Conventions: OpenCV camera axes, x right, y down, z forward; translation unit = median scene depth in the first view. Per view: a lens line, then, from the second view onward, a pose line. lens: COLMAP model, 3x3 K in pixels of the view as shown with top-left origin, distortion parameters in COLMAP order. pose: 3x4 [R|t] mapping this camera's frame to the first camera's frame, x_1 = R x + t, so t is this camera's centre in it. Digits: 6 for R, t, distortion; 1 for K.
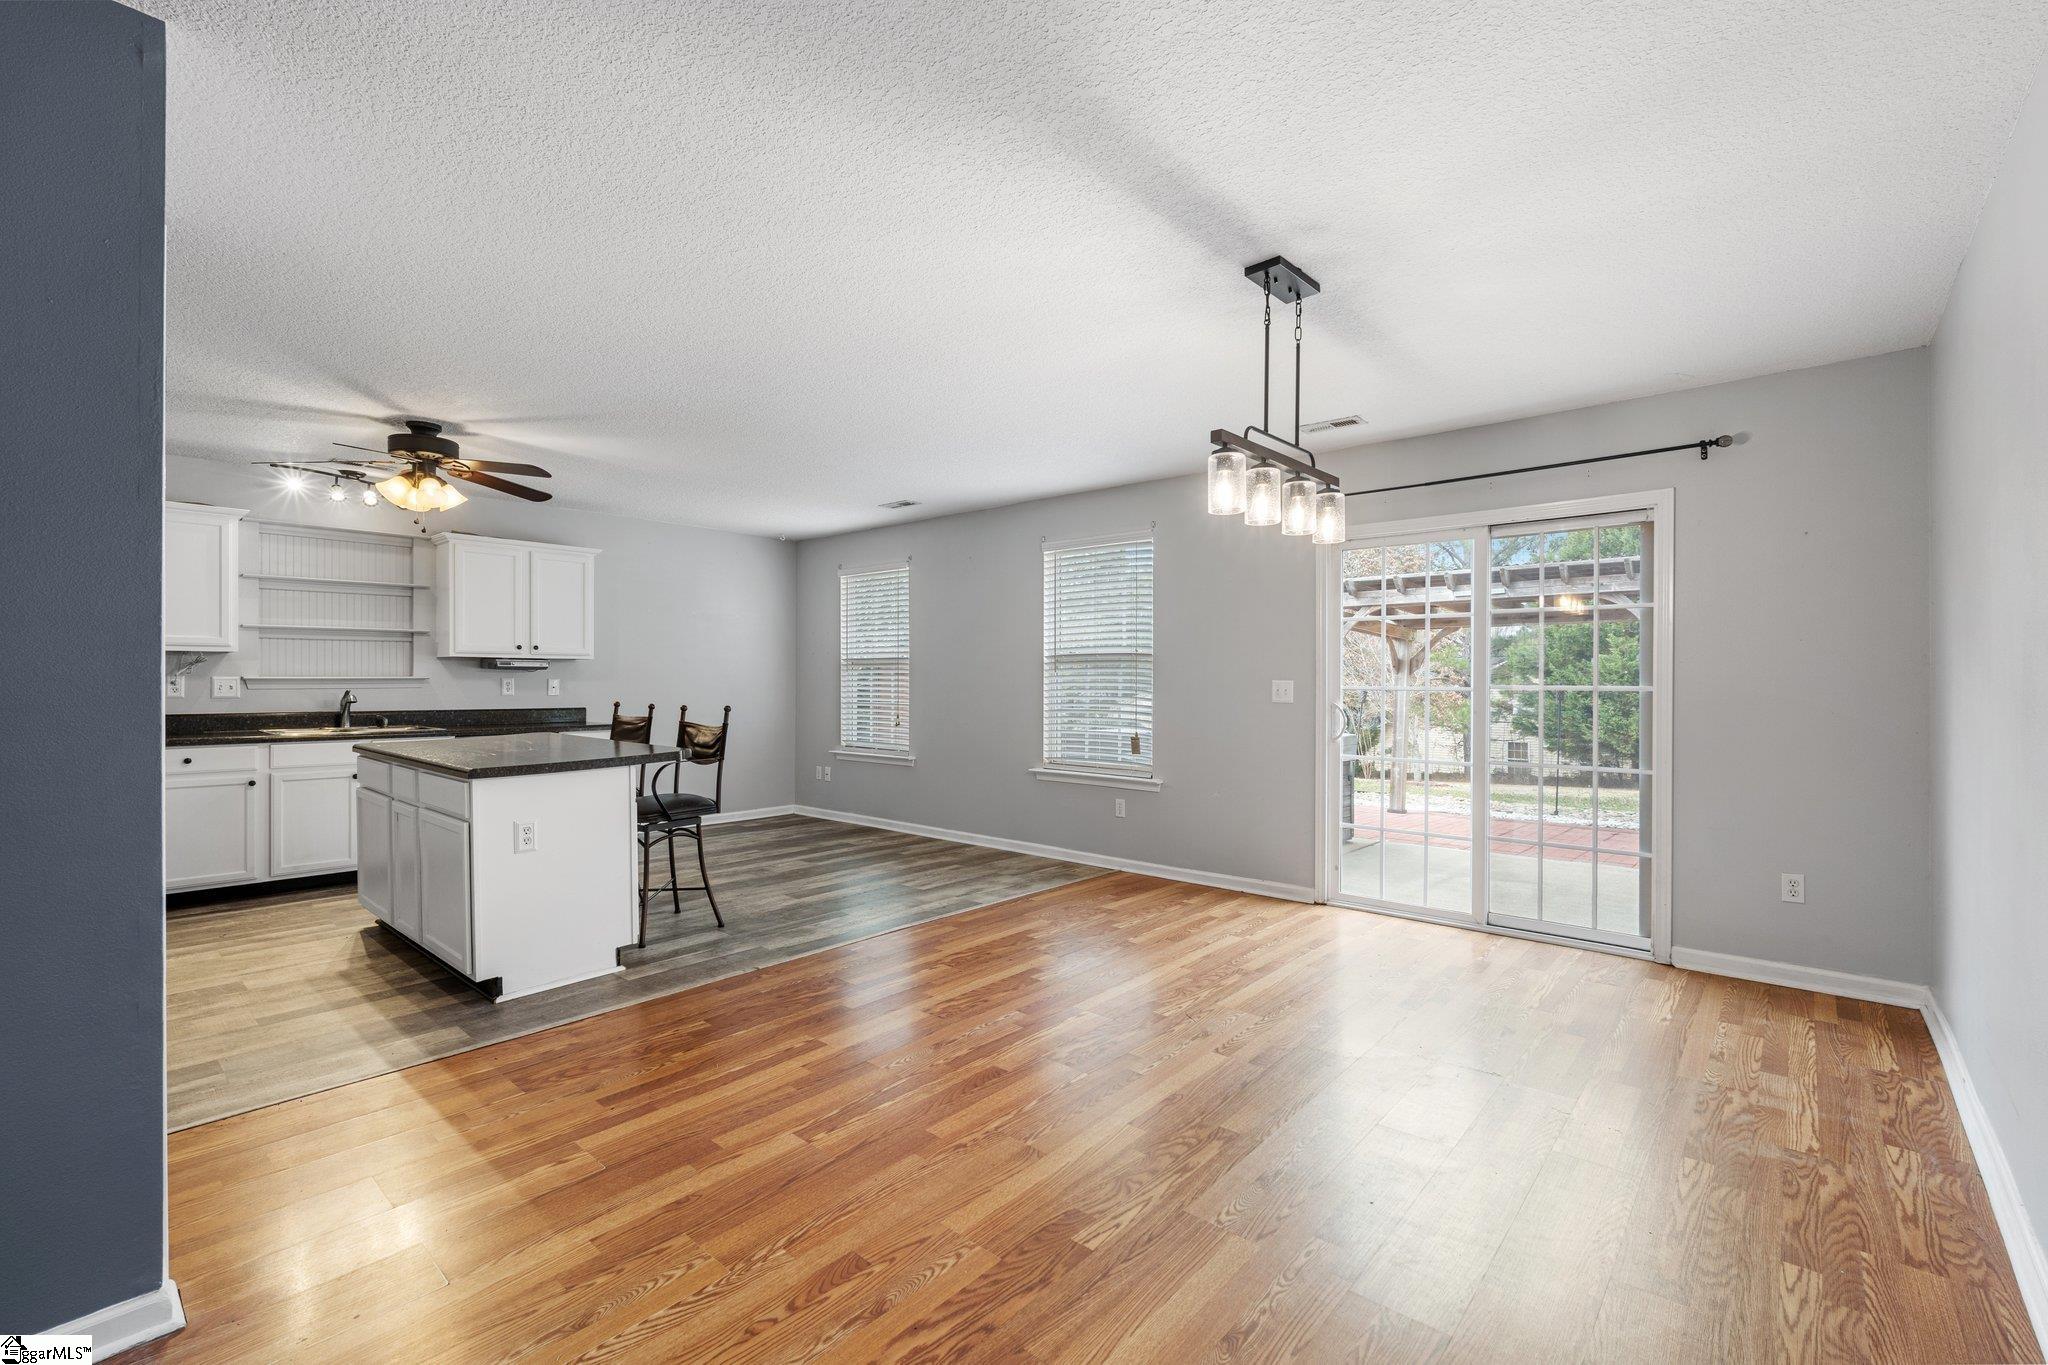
lens RADIAL K [[890.7, 0, 1024.0], [0, 890.7, 682.5], [0, 0, 1]] dist [-0.002296, -0.000009]
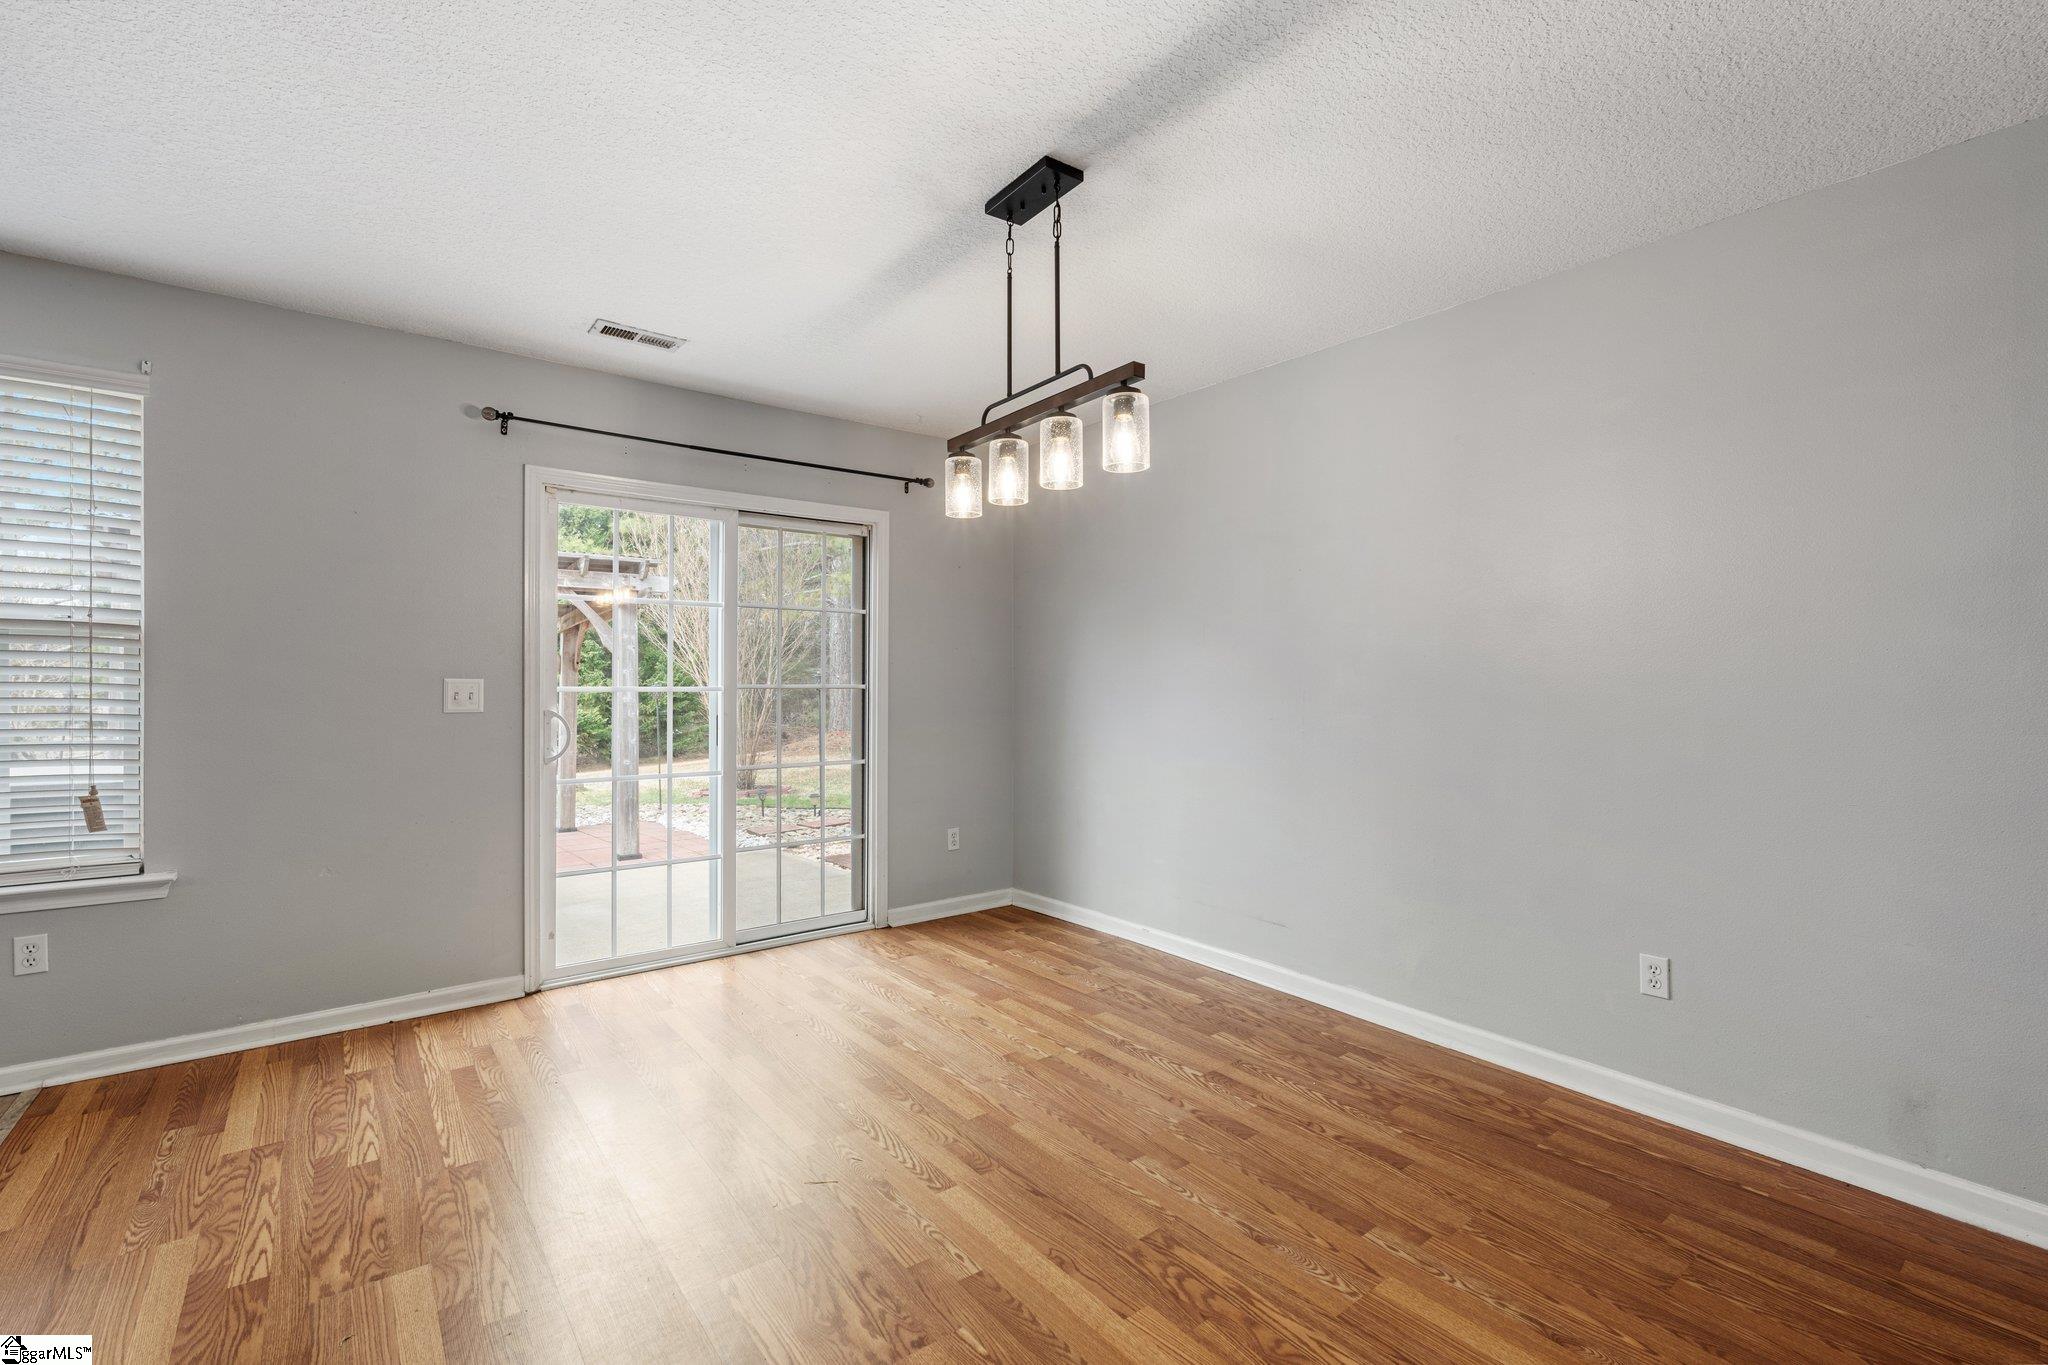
lens RADIAL K [[890.7, 0, 1024.0], [0, 890.7, 682.5], [0, 0, 1]] dist [-0.002296, -0.000009]
pose [[0.193244, -0.001054, 0.981150, -0.346054], [0.004706, 0.999989, 0.000147, 0.002855], [-0.981139, 0.004589, 0.193247, 0.572360]]
